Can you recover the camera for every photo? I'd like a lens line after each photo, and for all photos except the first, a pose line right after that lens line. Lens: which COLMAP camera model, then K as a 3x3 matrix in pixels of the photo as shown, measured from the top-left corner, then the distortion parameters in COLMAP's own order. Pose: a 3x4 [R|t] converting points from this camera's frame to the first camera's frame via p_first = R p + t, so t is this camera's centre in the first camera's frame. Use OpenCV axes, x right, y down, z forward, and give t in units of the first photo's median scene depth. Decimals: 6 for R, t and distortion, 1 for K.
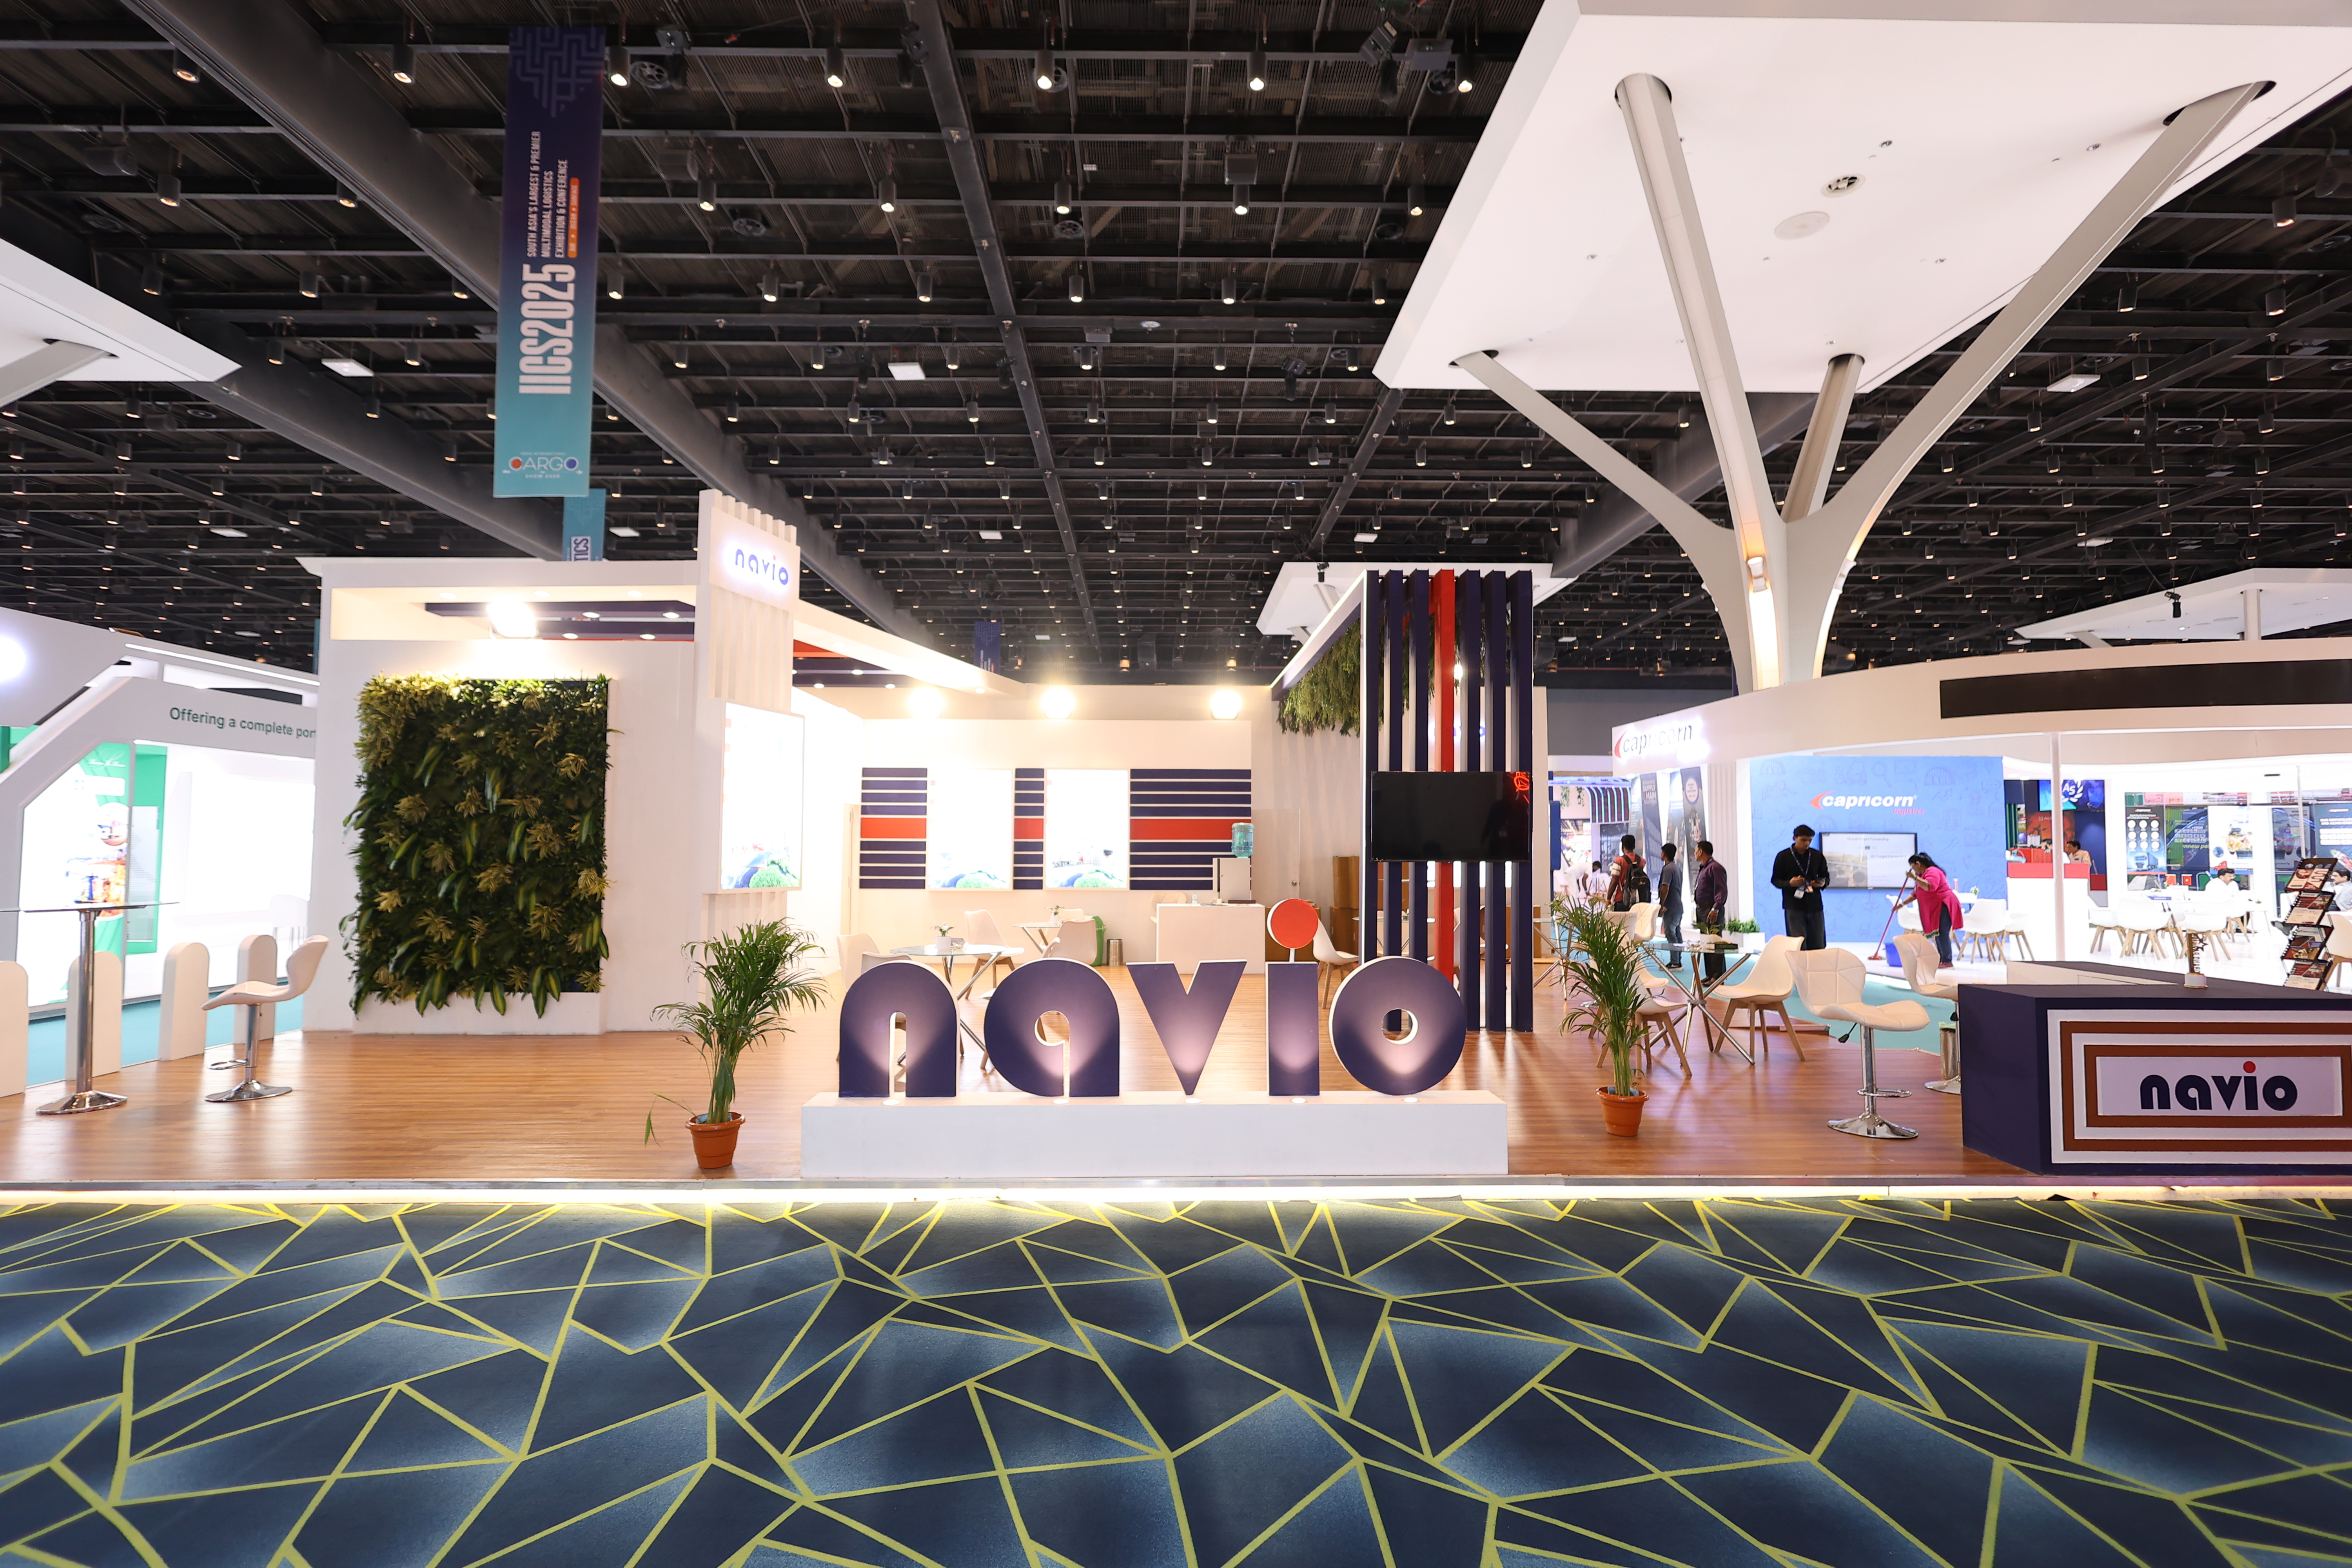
lens RADIAL K [[1078.6, 0, 1165.6], [0, 1078.6, 790.6], [0, 0, 1]] dist [-0.001223, 0.000084]
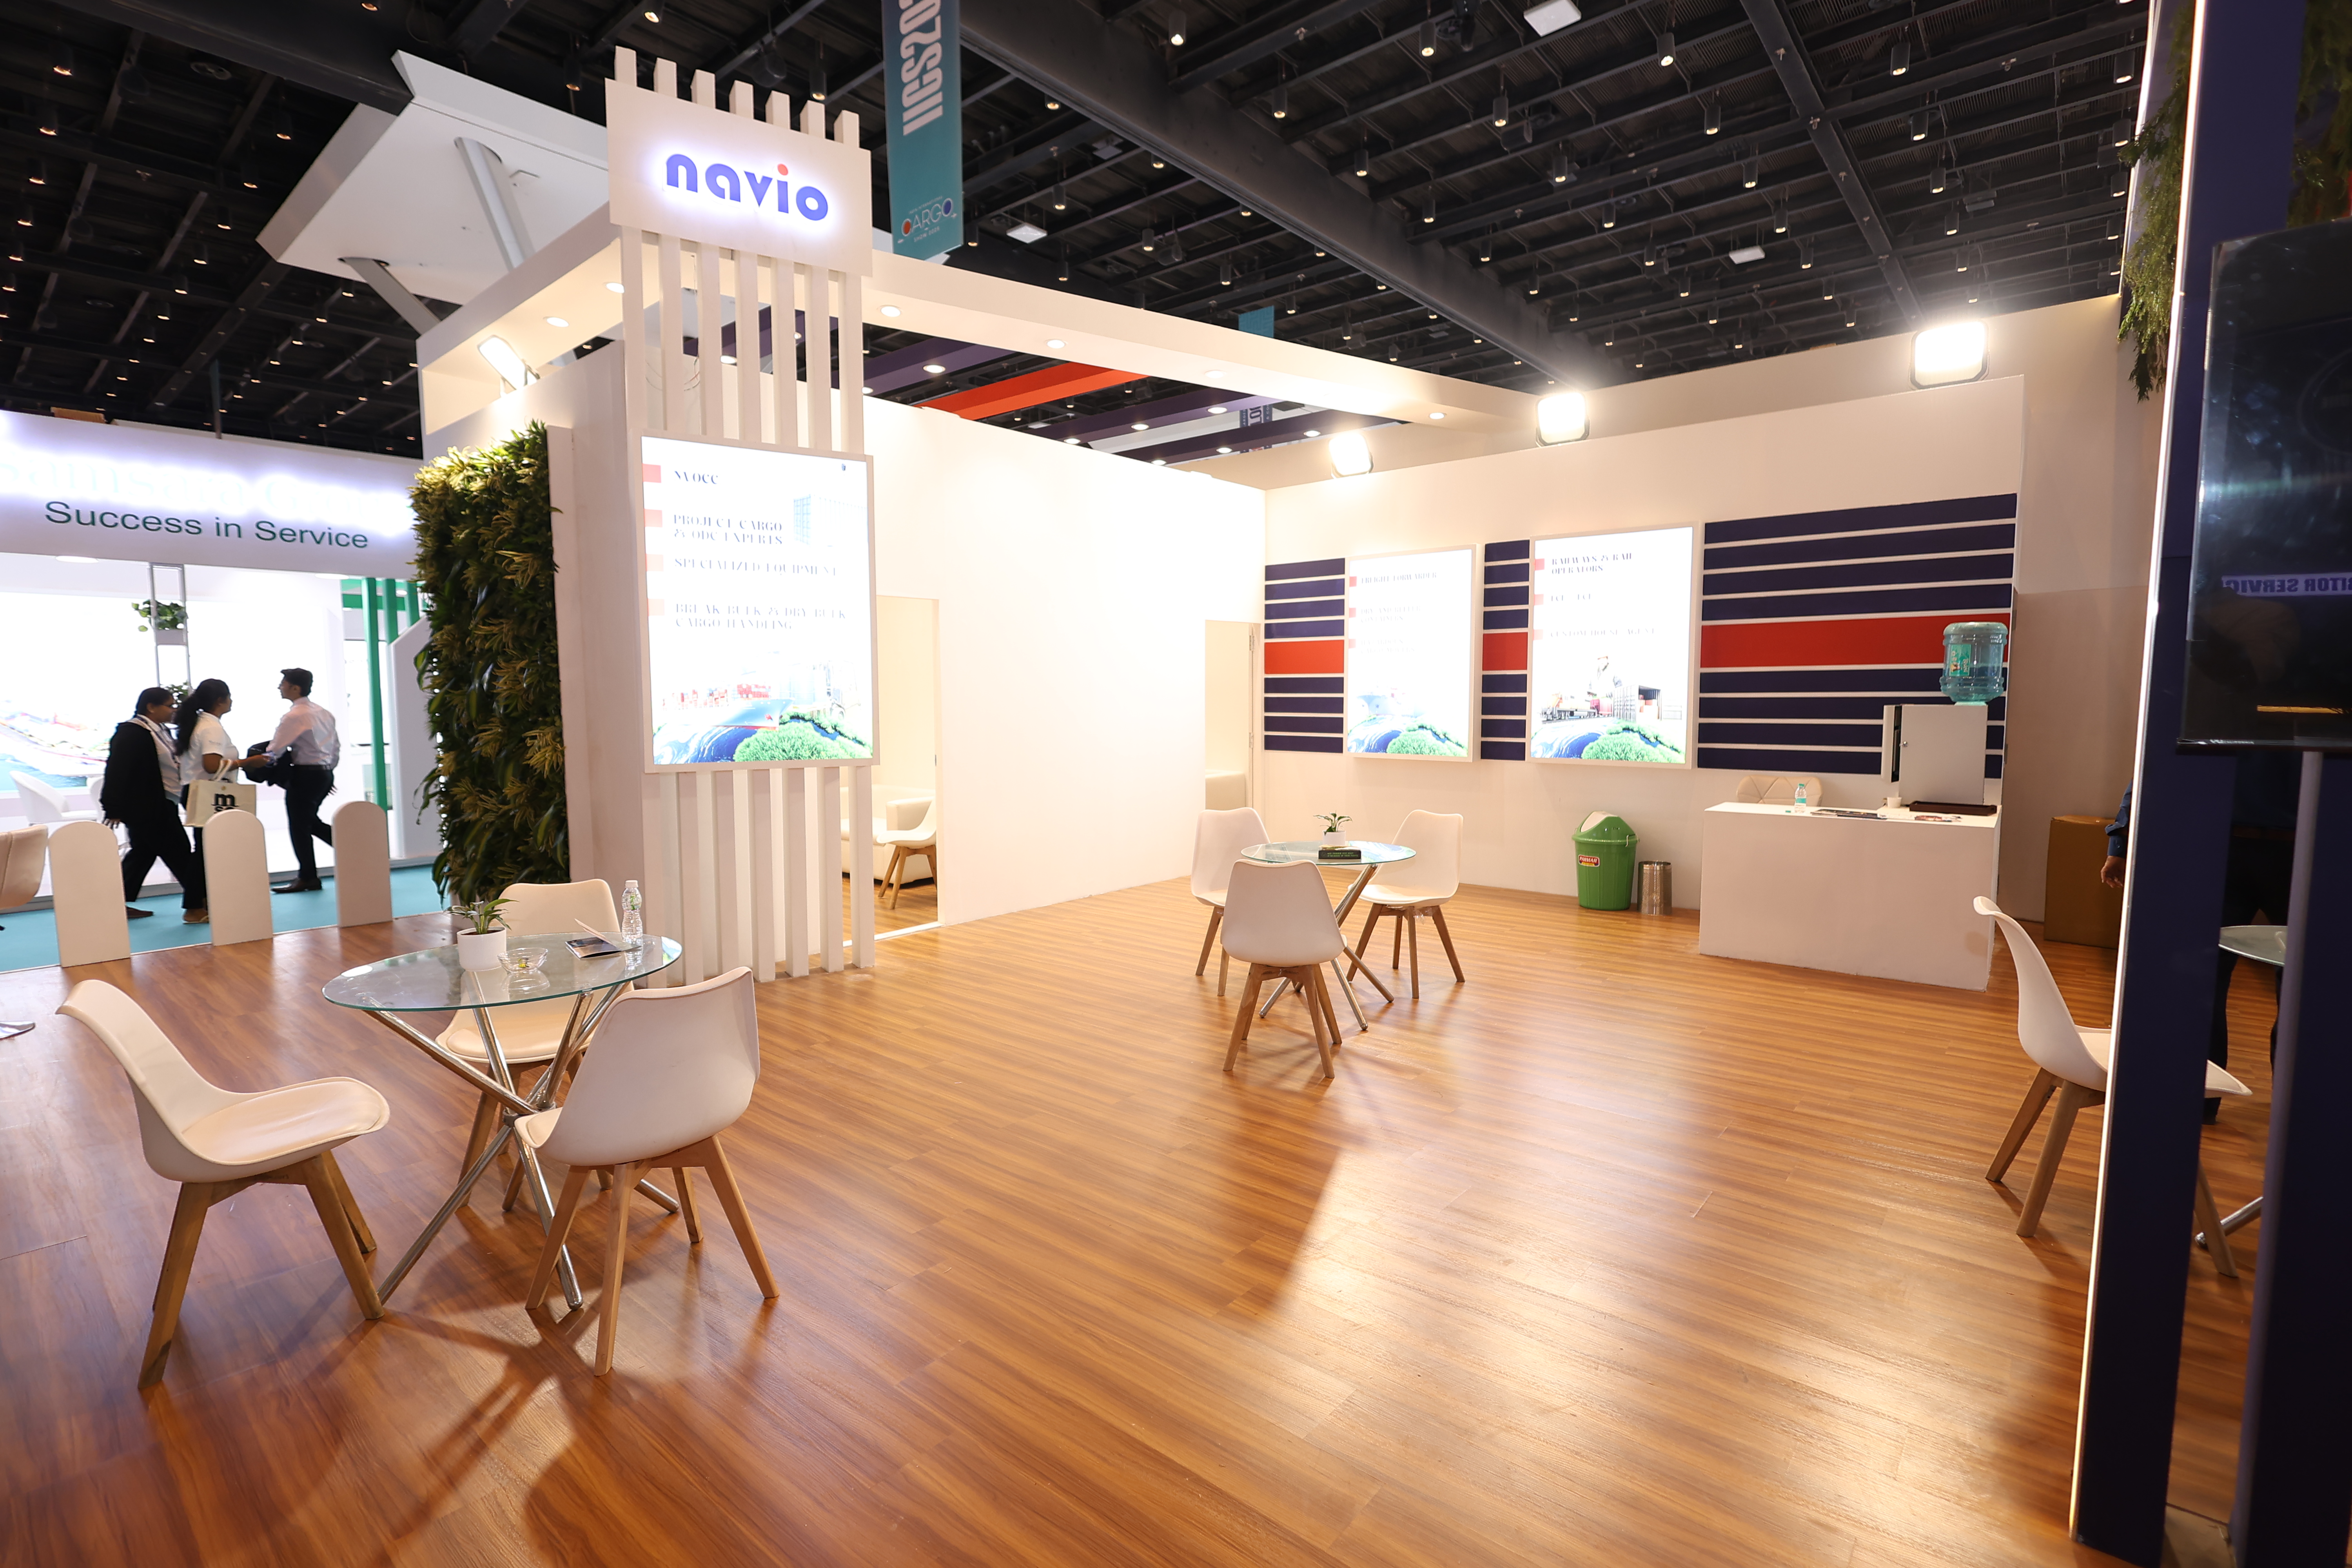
lens RADIAL K [[1076.7, 0, 1179.0], [0, 1076.7, 773.9], [0, 0, 1]] dist [0.000571, 0.000152]
pose [[0.754721, 0.042964, -0.654637, 0.114387], [0.044859, 0.992138, 0.116832, 0.025533], [0.654510, -0.117542, 0.746861, 0.467548]]
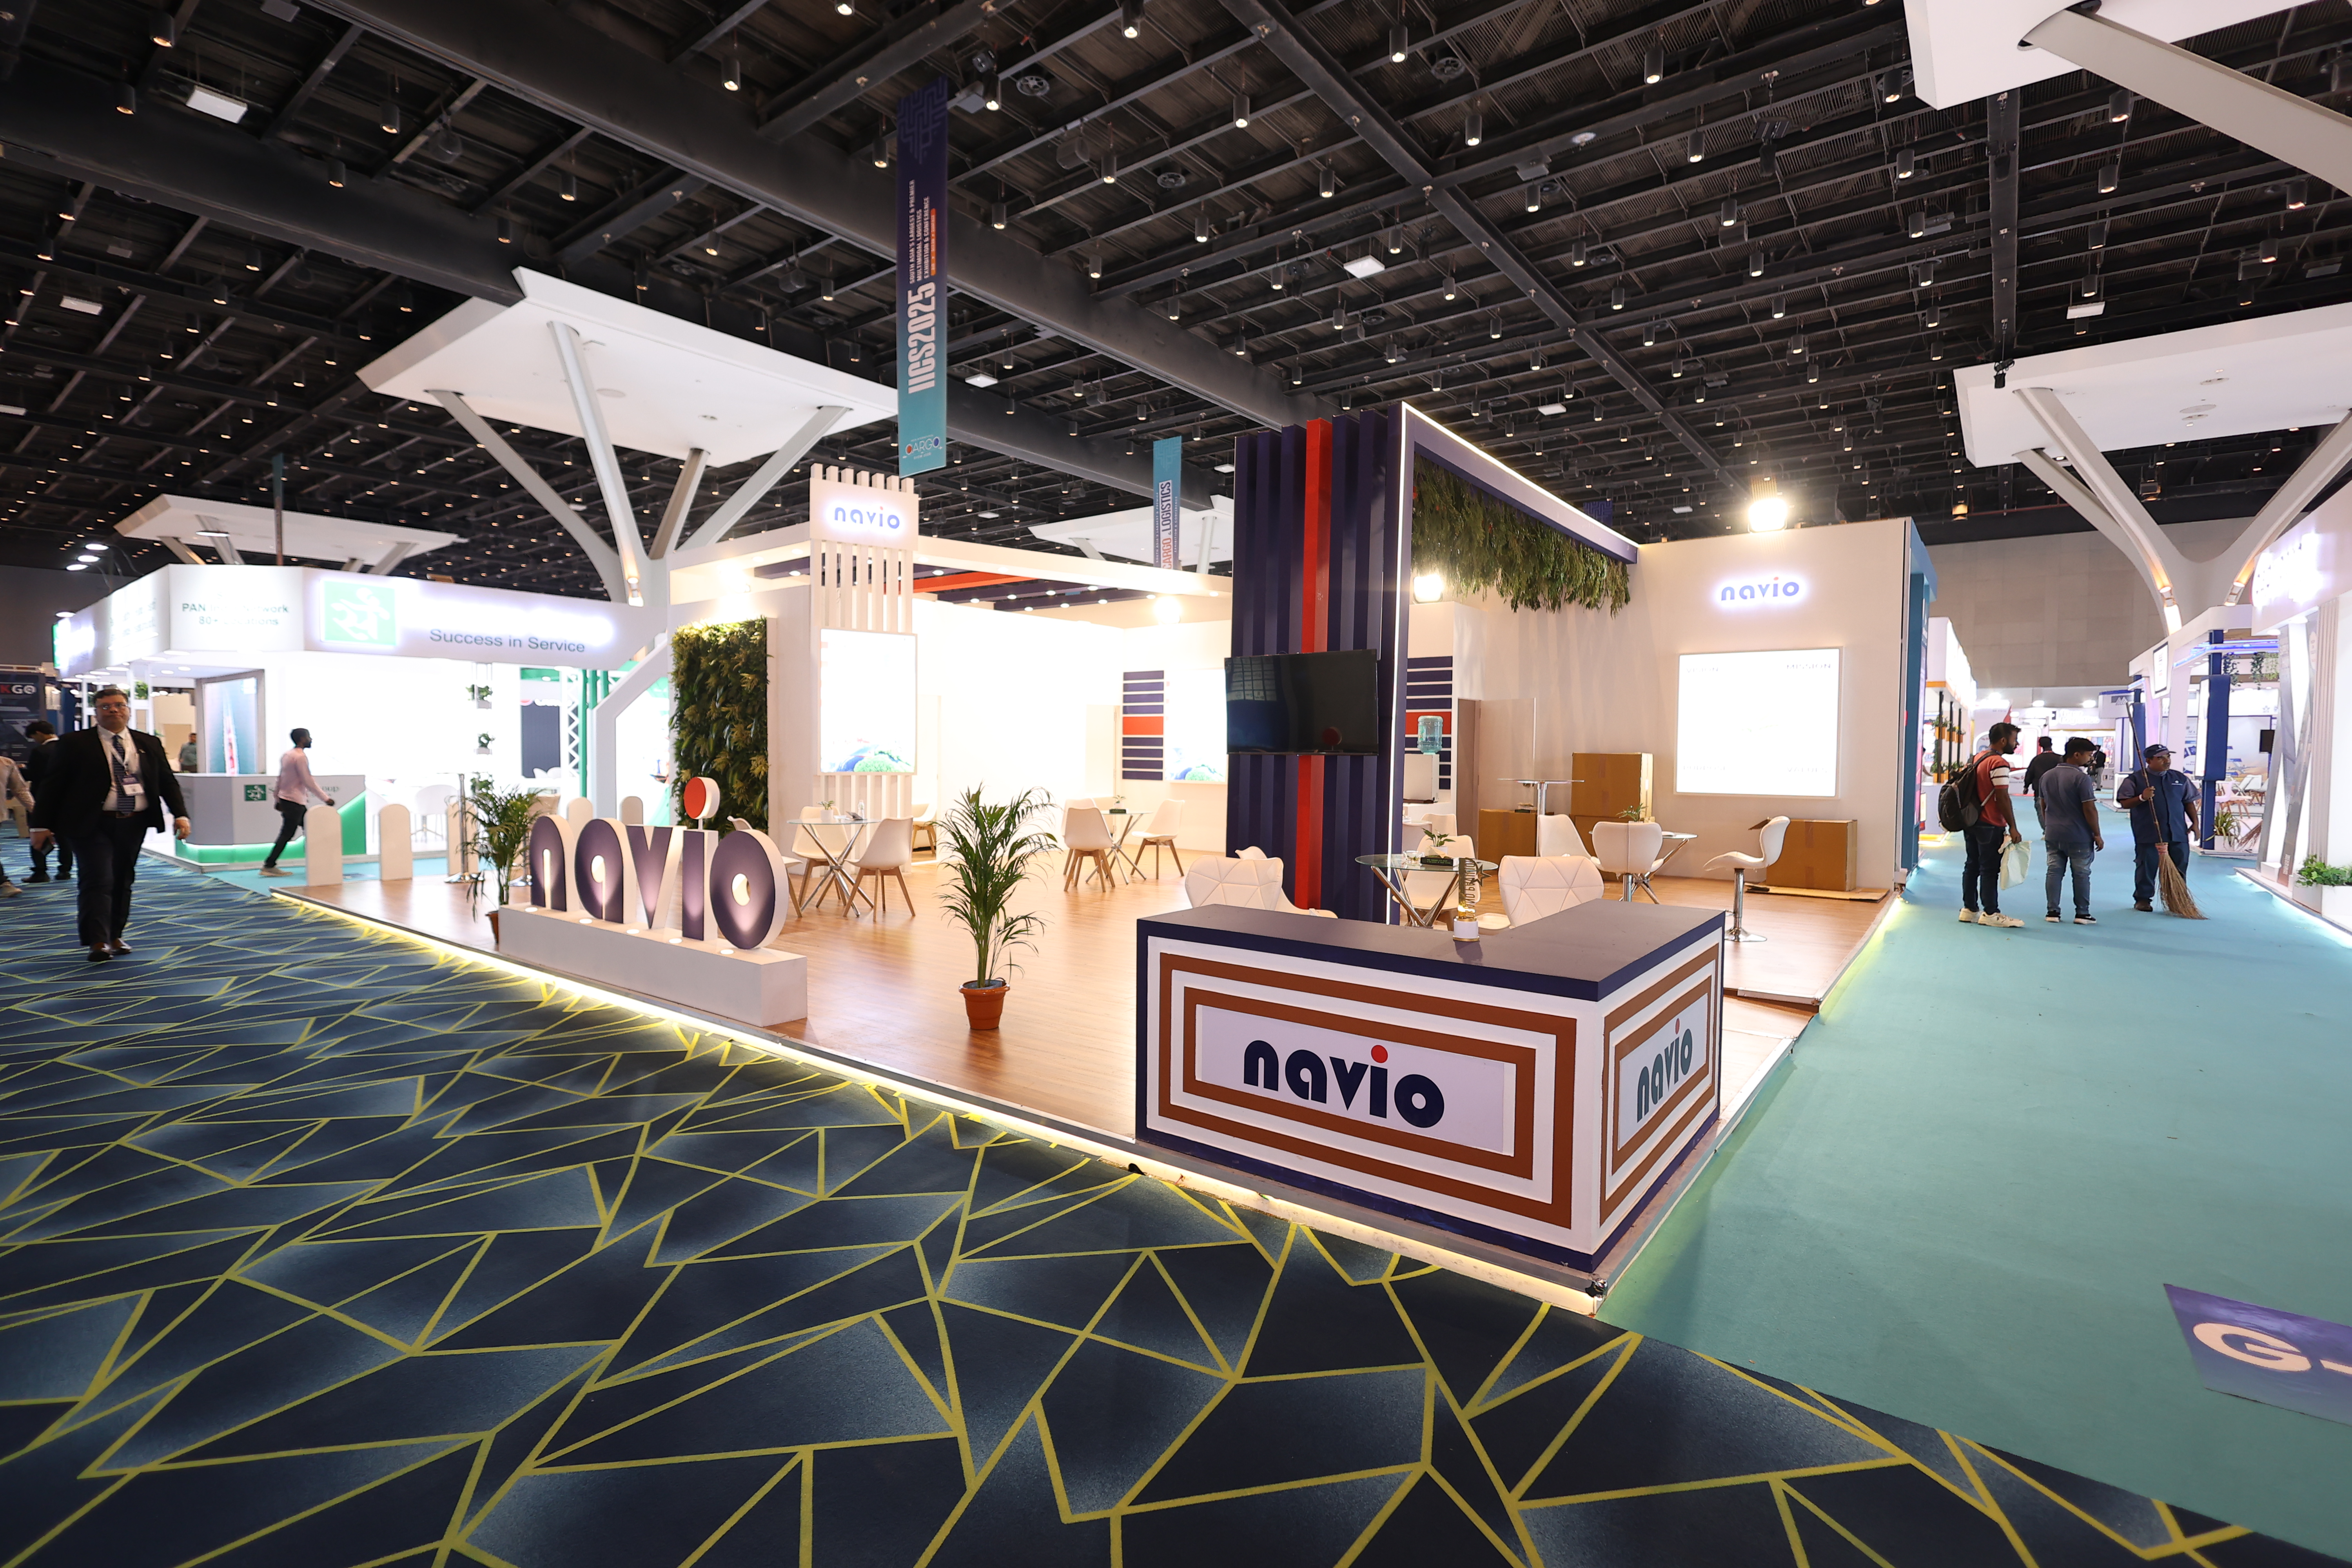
lens RADIAL K [[1079.6, 0, 1166.8], [0, 1079.6, 780.4], [0, 0, 1]] dist [-0.001032, -0.000006]
pose [[0.781684, 0.020941, -0.623324, 0.464204], [0.029964, 0.997021, 0.071071, 0.012715], [0.622955, -0.074232, 0.778727, 0.144306]]
